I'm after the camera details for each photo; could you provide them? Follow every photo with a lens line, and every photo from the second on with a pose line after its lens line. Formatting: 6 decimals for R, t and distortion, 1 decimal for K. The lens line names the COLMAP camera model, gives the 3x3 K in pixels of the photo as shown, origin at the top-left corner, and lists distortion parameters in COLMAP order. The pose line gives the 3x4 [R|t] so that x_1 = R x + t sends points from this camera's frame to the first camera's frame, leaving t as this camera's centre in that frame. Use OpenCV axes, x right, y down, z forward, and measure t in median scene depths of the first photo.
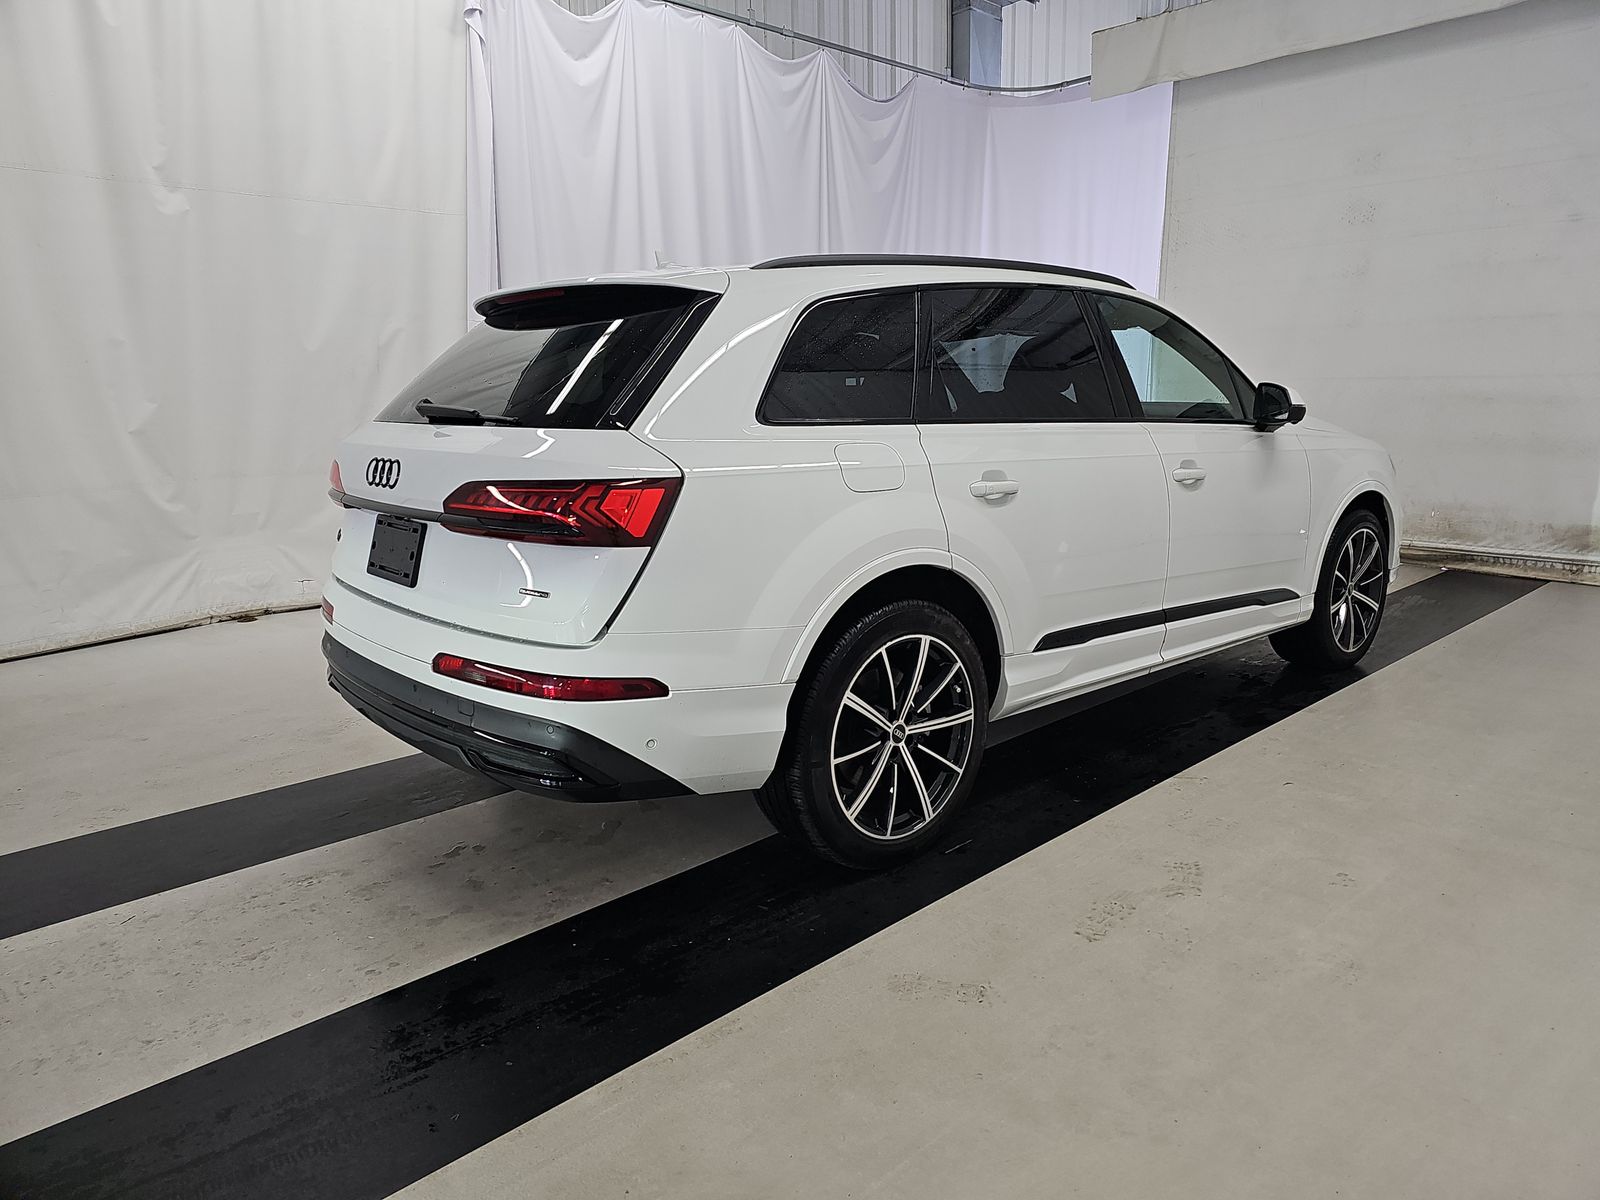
lens RADIAL K [[1083.6, 0, 815.5], [0, 1083.6, 586.5], [0, 0, 1]] dist [0.006159, -0.015272]
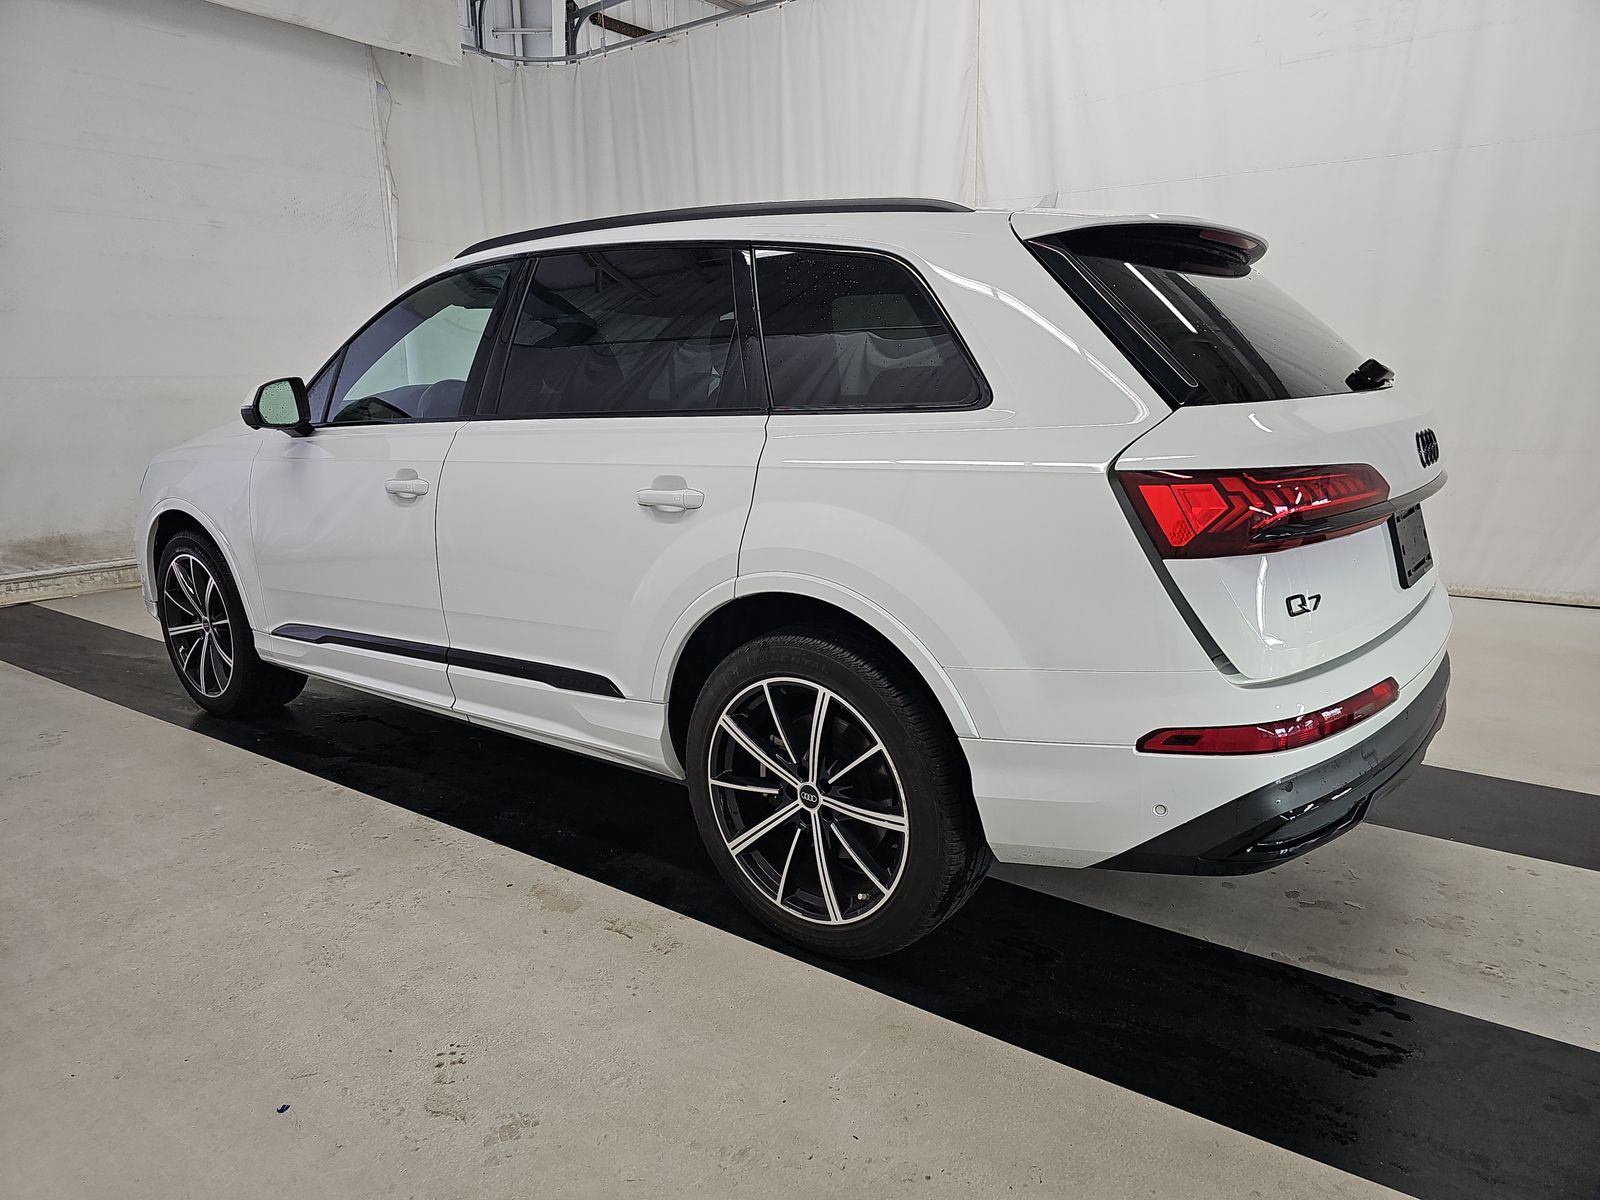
lens RADIAL K [[1083.6, 0, 799.3], [0, 1083.6, 611.7], [0, 0, 1]] dist [0.006159, -0.015272]
pose [[-0.190759, -0.196516, 0.961765, -1.097238], [0.195651, 0.952488, 0.233426, -0.265273], [-0.961942, 0.232698, -0.143247, 1.560172]]
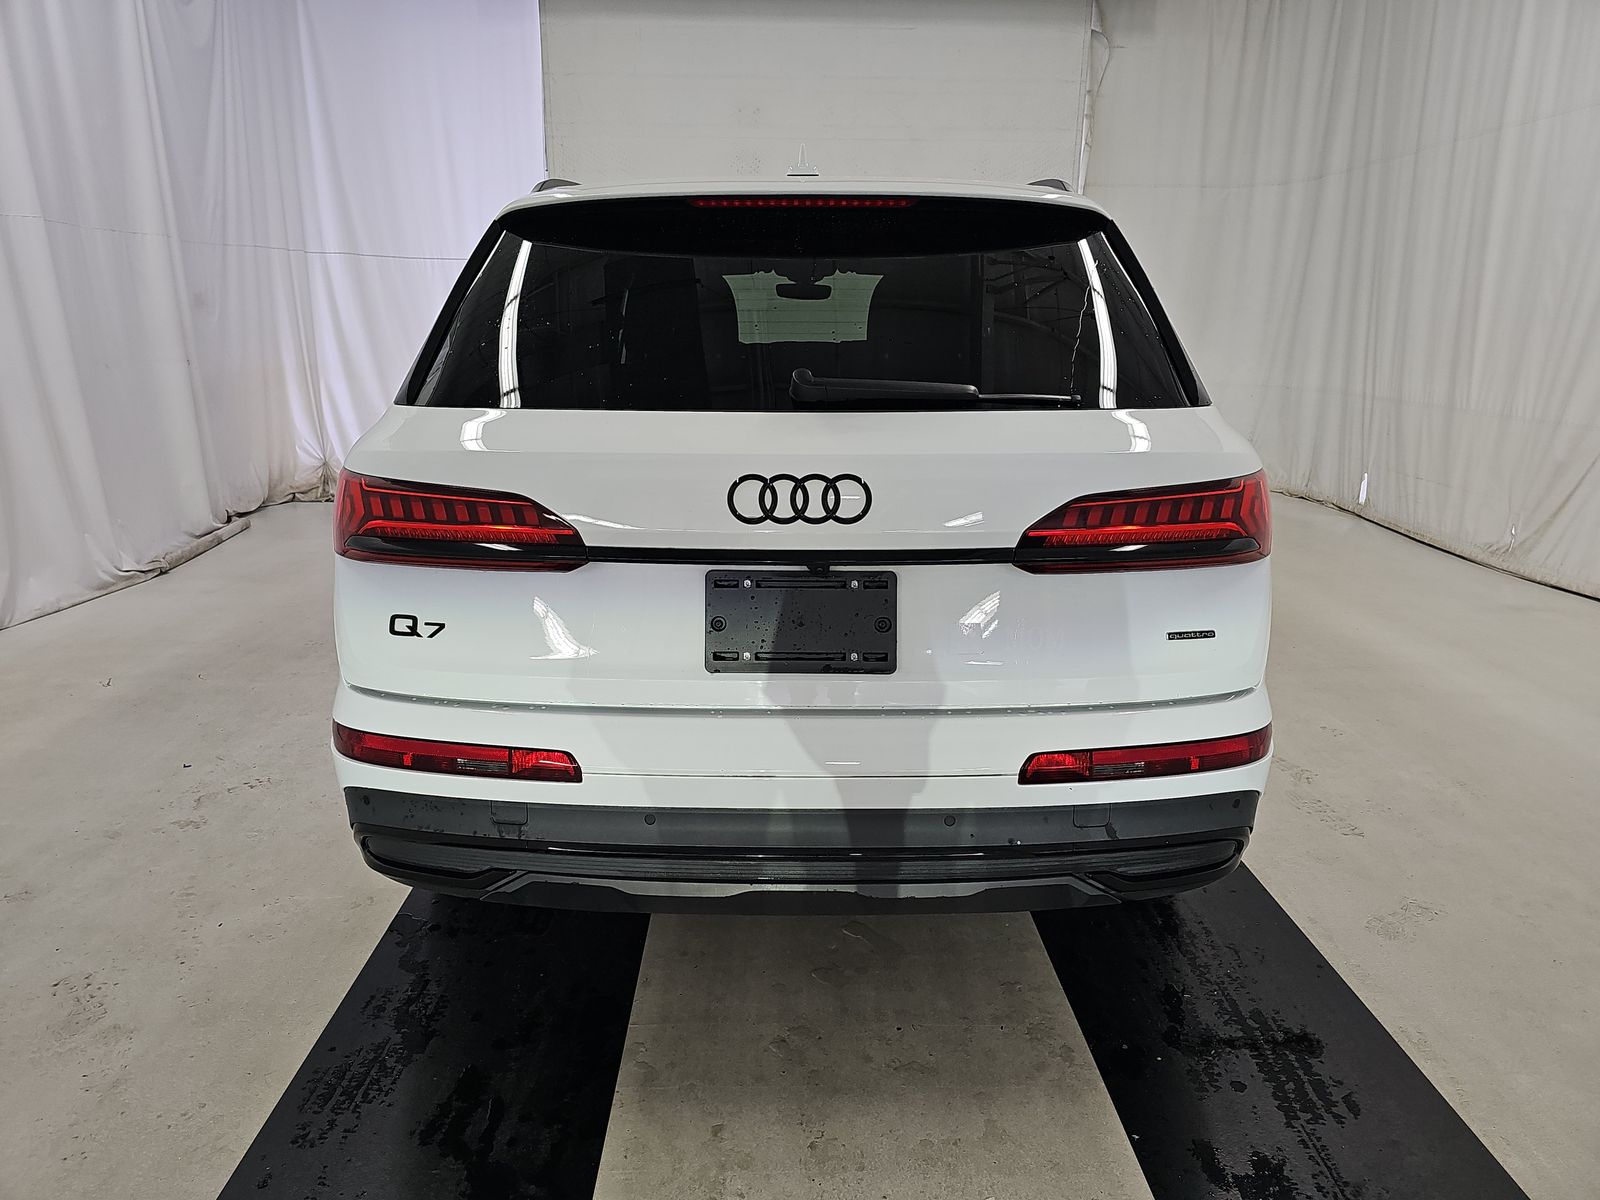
lens RADIAL K [[1083.6, 0, 806.2], [0, 1083.6, 611.7], [0, 0, 1]] dist [0.006159, -0.015272]
pose [[0.668105, -0.185152, 0.720662, -0.812928], [0.121336, 0.982691, 0.139985, -0.122602], [-0.734107, -0.006083, 0.679007, 0.578284]]
